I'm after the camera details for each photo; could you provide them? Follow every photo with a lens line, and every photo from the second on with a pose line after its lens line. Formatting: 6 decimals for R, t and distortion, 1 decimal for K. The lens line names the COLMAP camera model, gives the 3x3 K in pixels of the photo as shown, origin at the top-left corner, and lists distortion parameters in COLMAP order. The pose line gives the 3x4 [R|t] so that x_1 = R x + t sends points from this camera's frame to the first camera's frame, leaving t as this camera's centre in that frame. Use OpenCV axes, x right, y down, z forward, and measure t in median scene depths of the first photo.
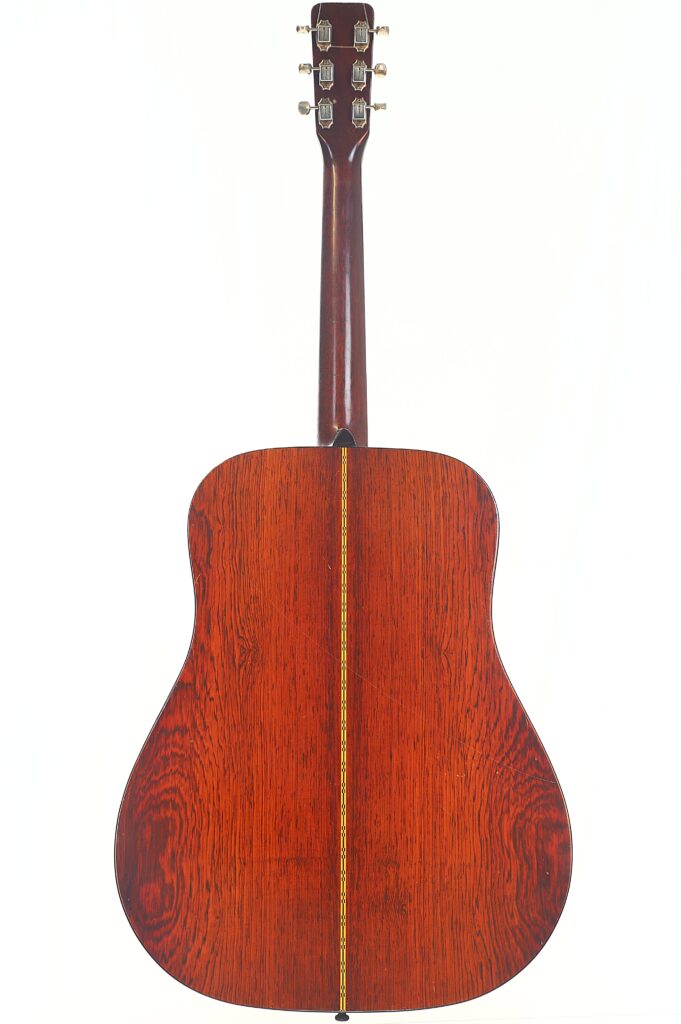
lens RADIAL K [[1664.1, 0, 340.5], [0, 1664.1, 512.0], [0, 0, 1]] dist [0.210934, 0.084617]
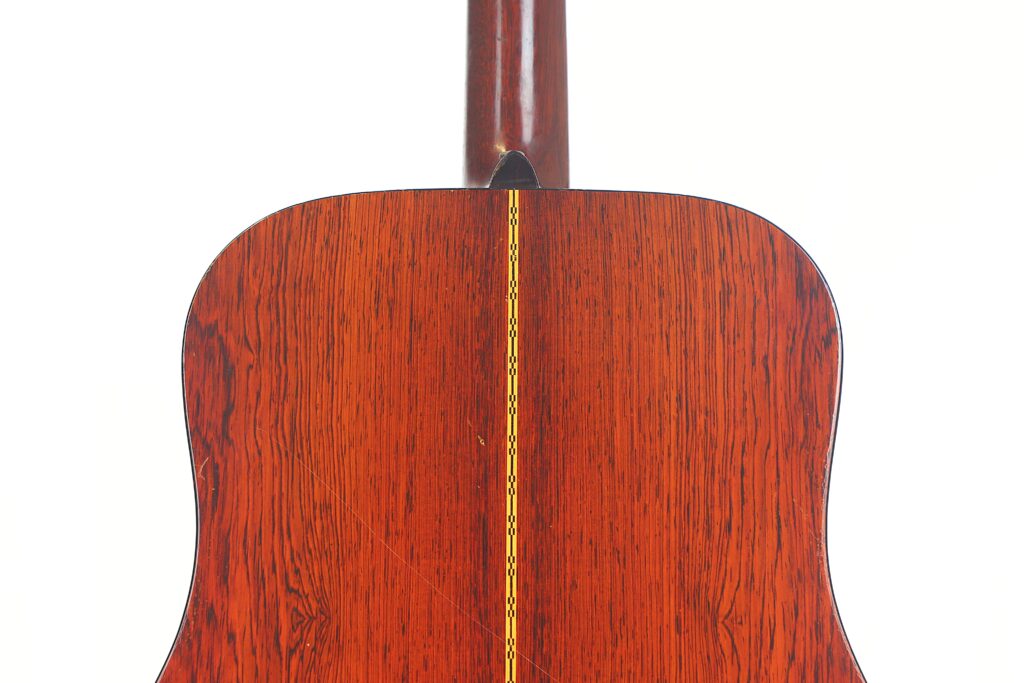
lens RADIAL K [[1664.1, 0, 512.0], [0, 1664.1, 341.5], [0, 0, 1]] dist [0.210934, 0.084617]
pose [[0.996881, -0.001081, -0.078913, 0.039785], [0.004873, 0.998842, 0.047874, -0.018227], [0.078770, -0.048109, 0.995731, 0.524202]]
